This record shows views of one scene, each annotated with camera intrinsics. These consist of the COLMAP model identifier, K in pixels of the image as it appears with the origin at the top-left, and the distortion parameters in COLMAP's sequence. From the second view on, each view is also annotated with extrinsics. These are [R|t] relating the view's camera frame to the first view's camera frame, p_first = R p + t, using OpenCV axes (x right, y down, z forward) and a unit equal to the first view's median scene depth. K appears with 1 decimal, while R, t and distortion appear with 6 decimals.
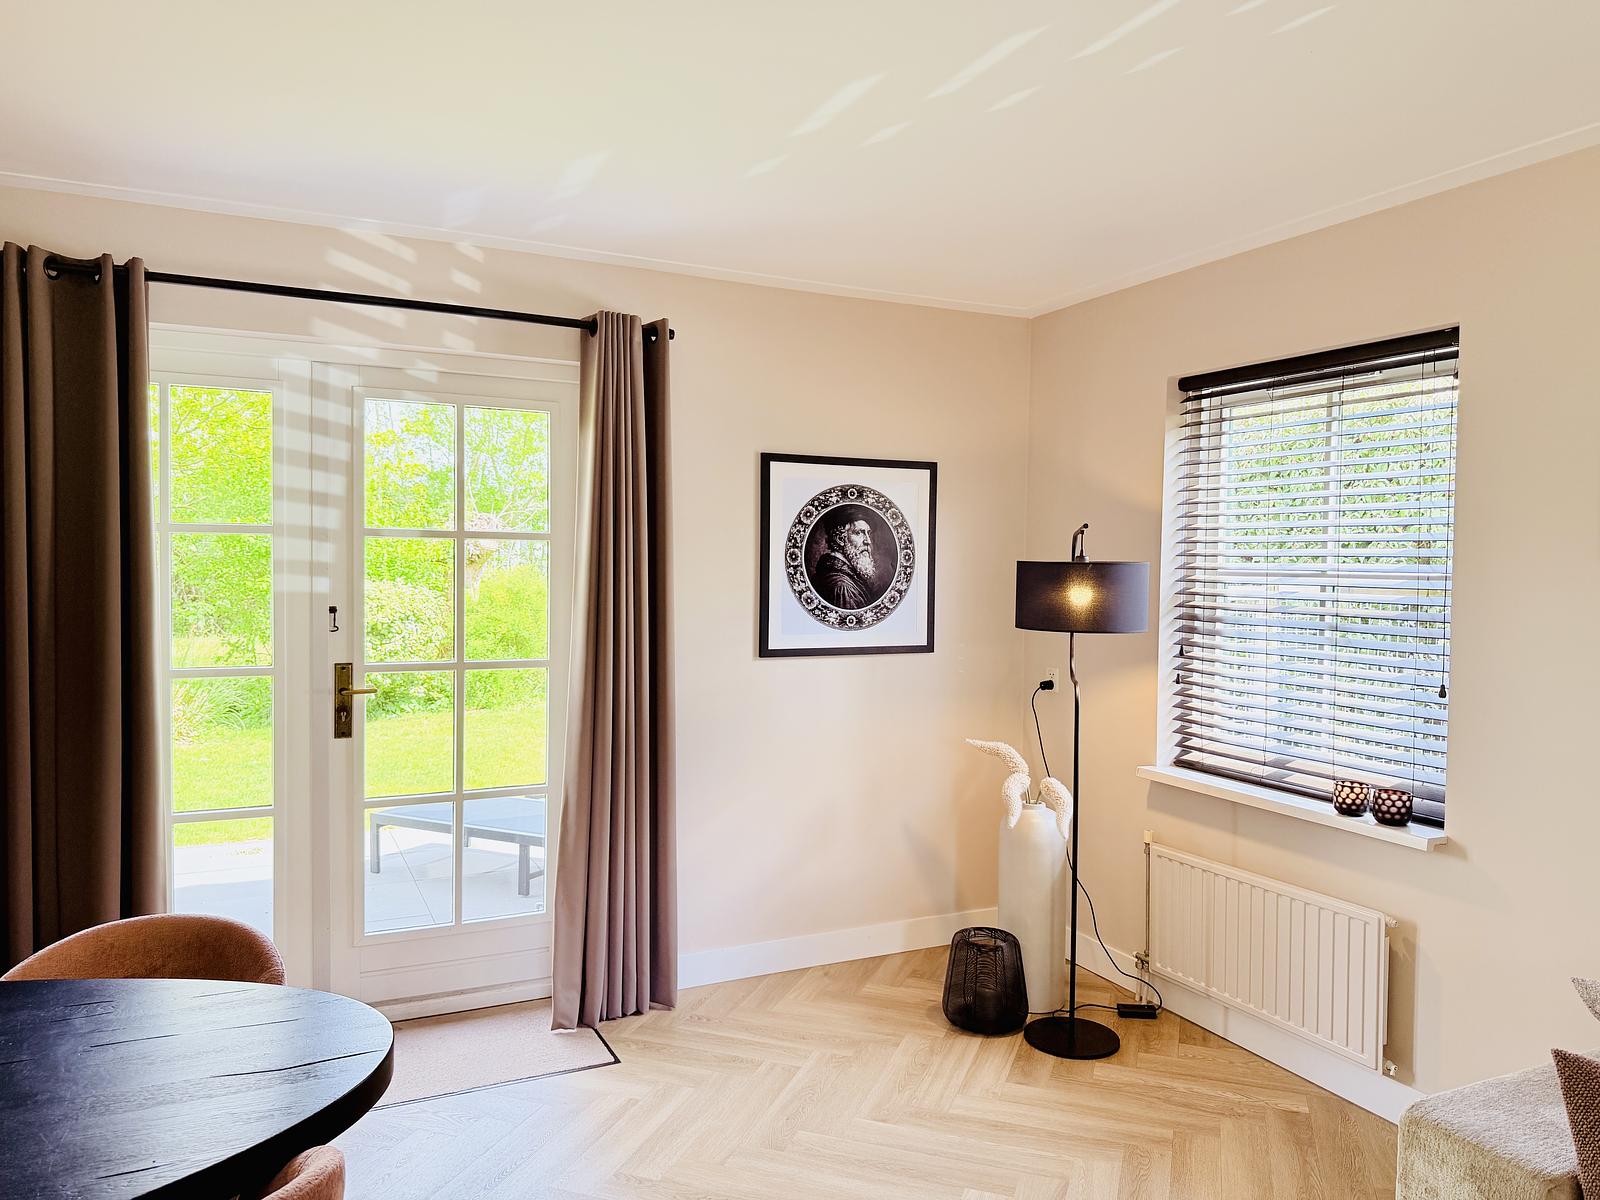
lens RADIAL K [[1144.2, 0, 821.4], [0, 1144.2, 611.8], [0, 0, 1]] dist [0.197538, -0.292279]
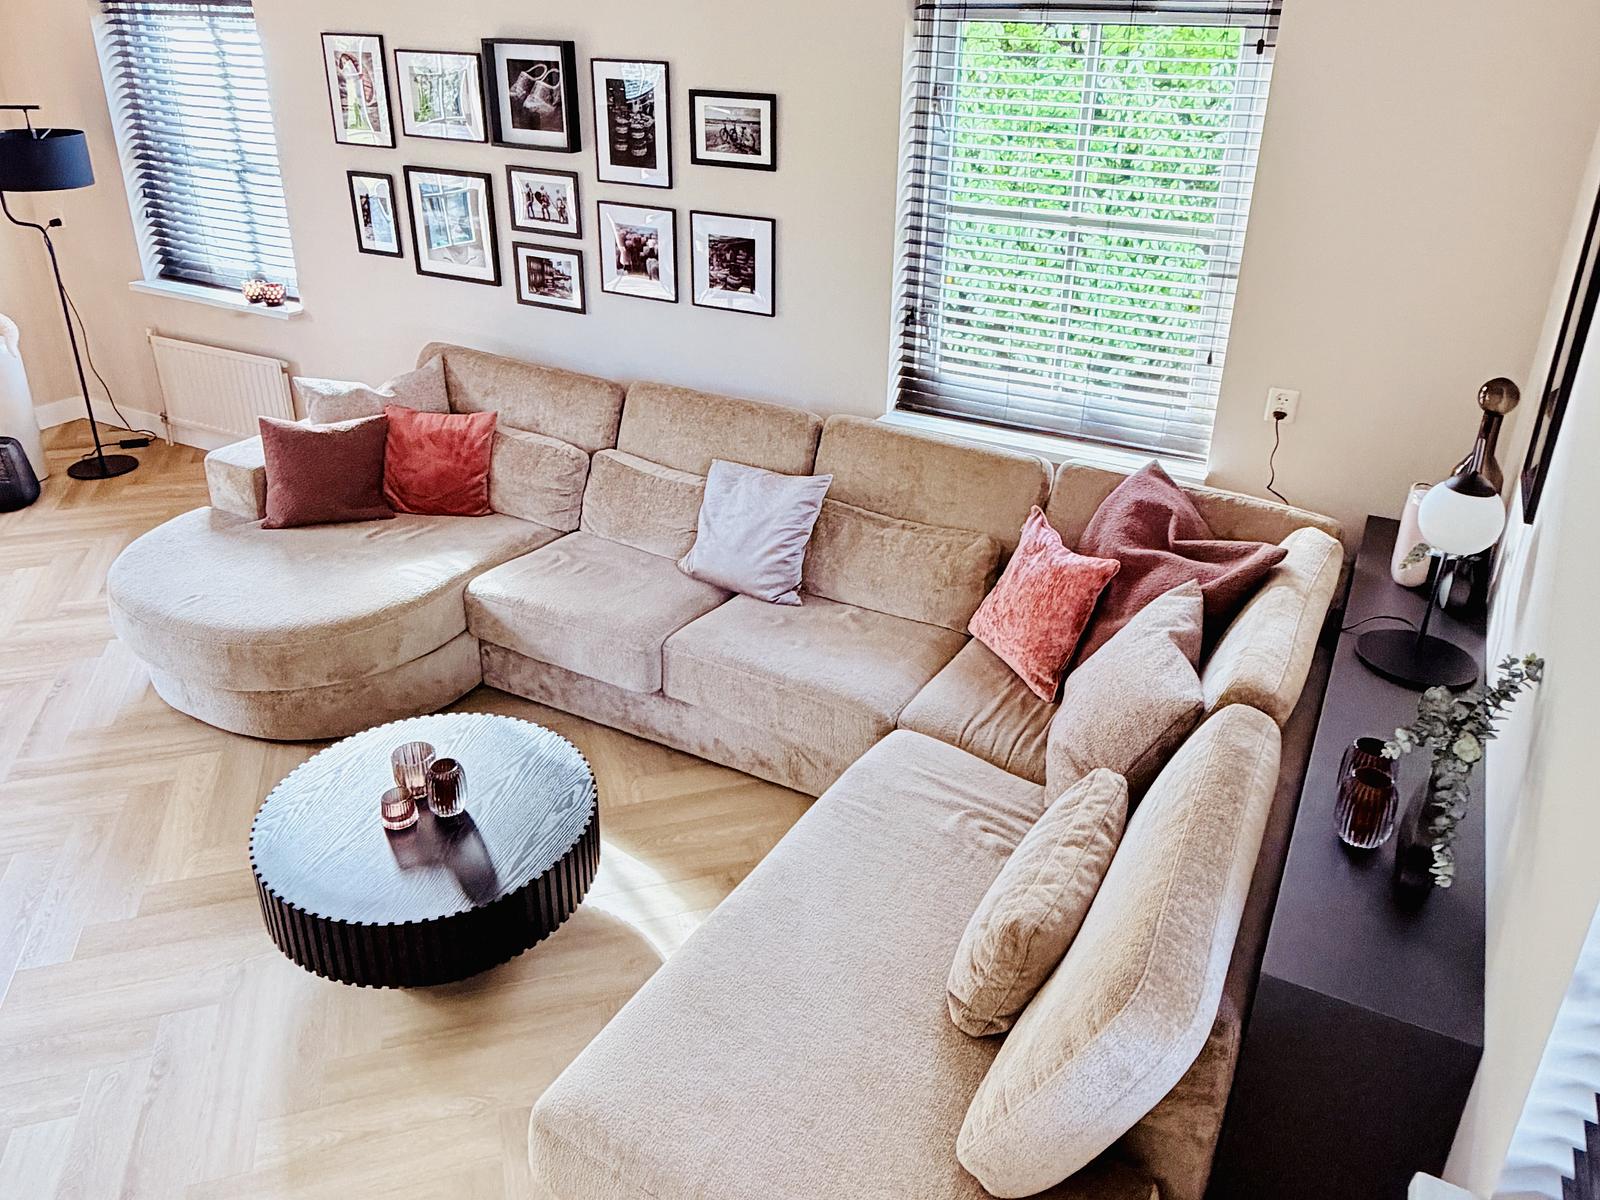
lens RADIAL K [[1172.0, 0, 790.9], [0, 1172.0, 528.8], [0, 0, 1]] dist [0.001440, 0.008993]
pose [[0.817351, -0.236492, 0.525366, 0.106368], [0.021577, 0.923797, 0.382275, -0.106217], [-0.575736, -0.301117, 0.760169, -0.556315]]
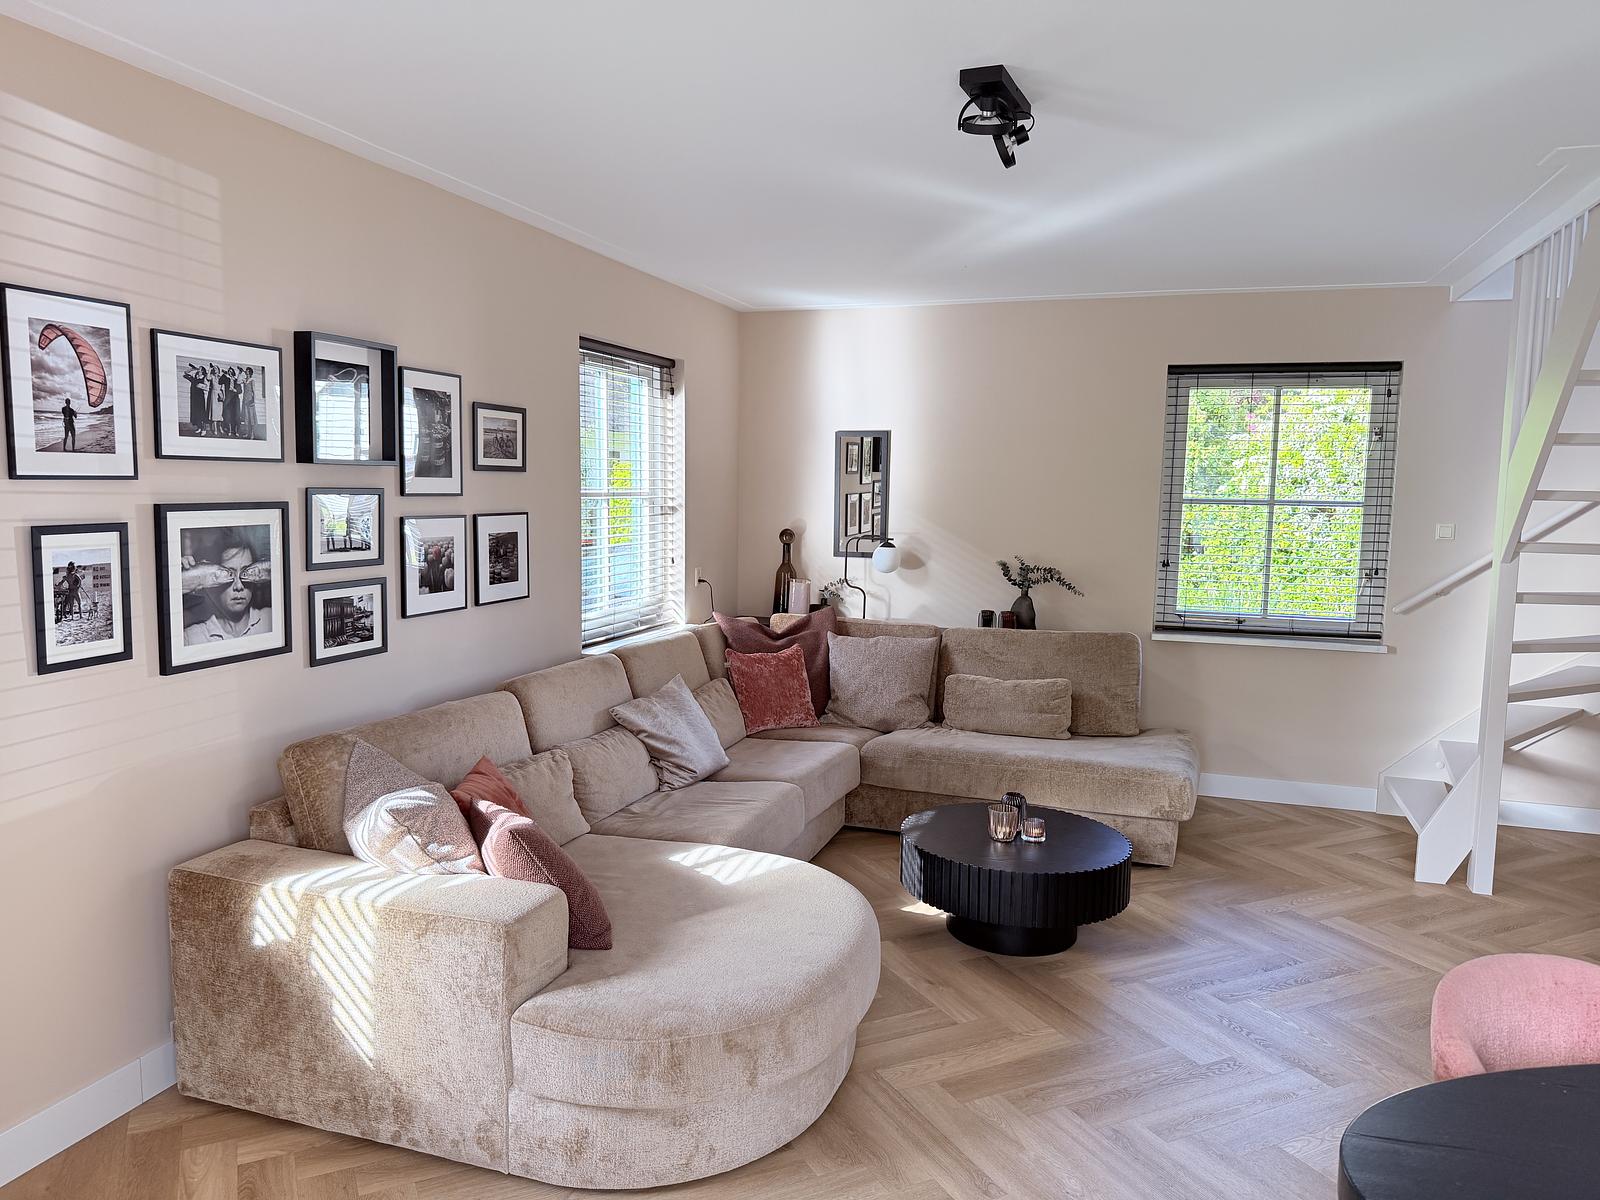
lens RADIAL K [[1120.1, 0, 813.6], [0, 1120.1, 602.3], [0, 0, 1]] dist [-0.004843, -0.029161]
pose [[-0.710684, -0.096131, 0.696912, -0.258065], [0.010282, 0.989095, 0.146920, -0.044271], [-0.703436, 0.111579, -0.701946, 0.760772]]
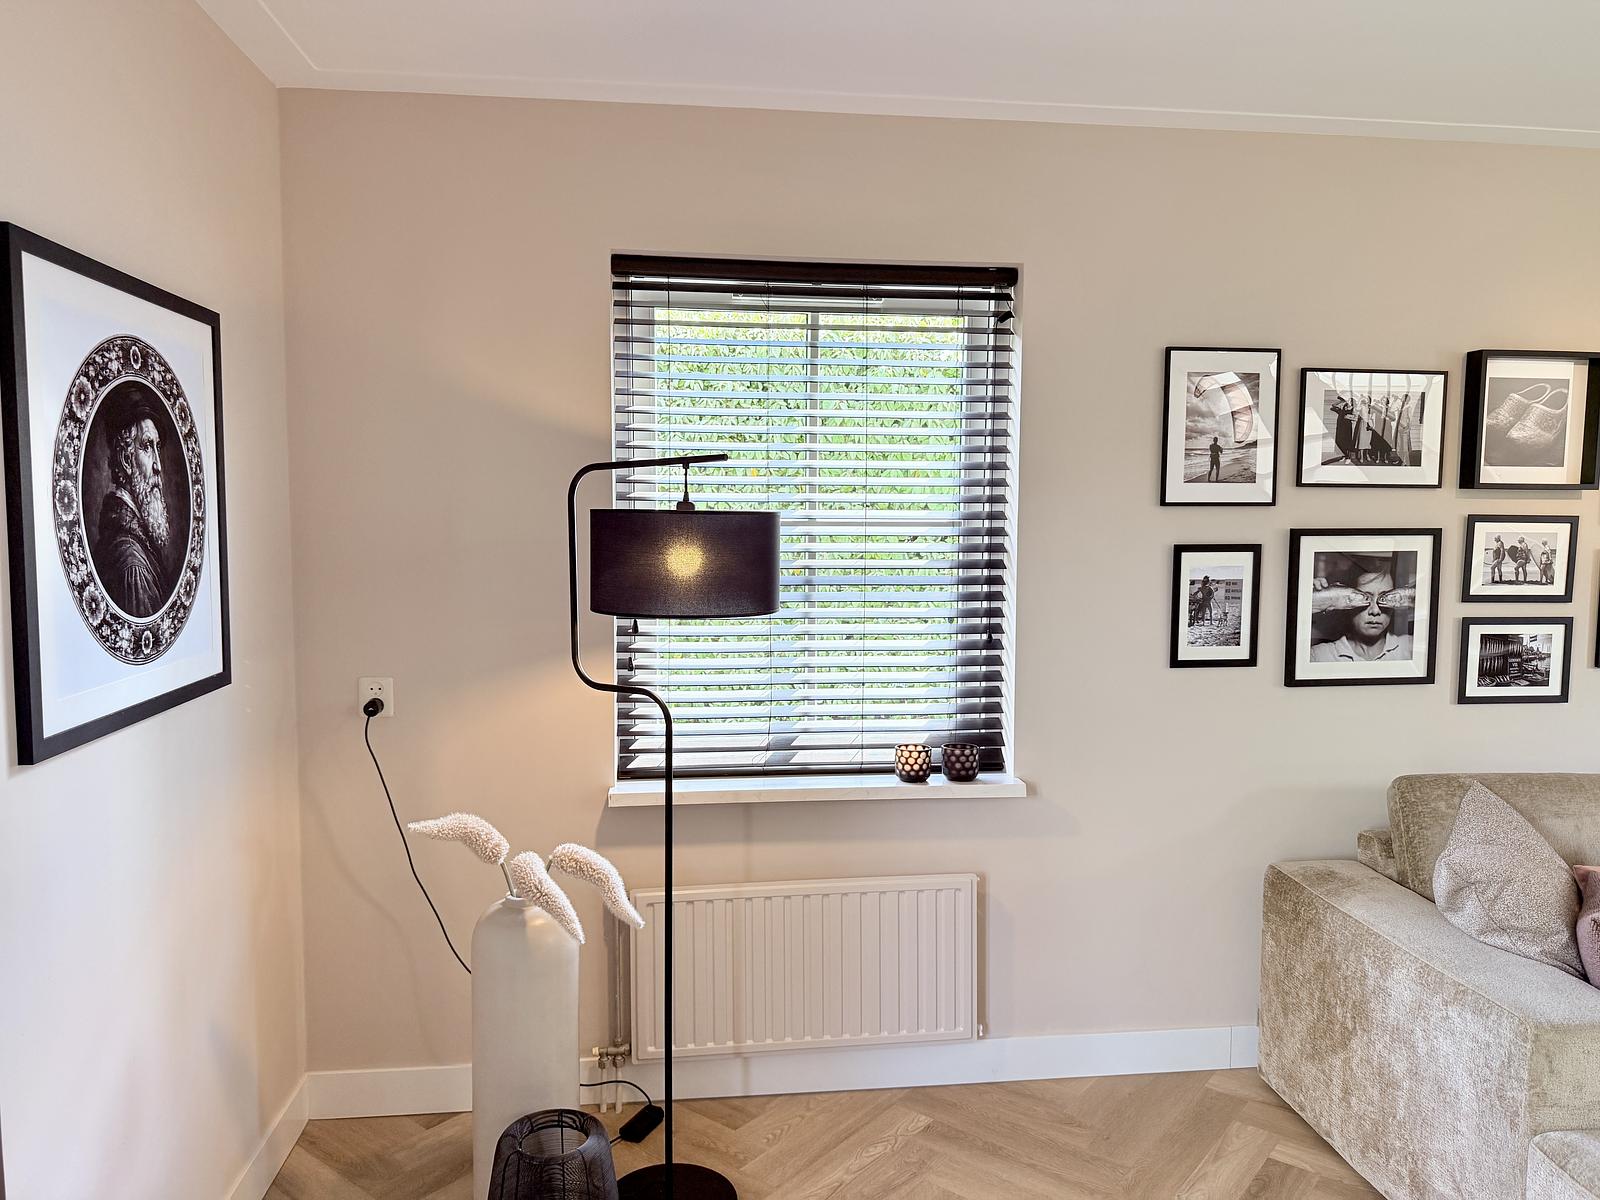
lens RADIAL K [[1118.8, 0, 800.7], [0, 1118.8, 595.9], [0, 0, 1]] dist [0.078500, -0.113284]
pose [[0.339218, -0.083560, 0.936989, -0.311167], [0.042118, 0.996397, 0.073610, -0.032970], [-0.939764, 0.014494, 0.341515, 0.618814]]
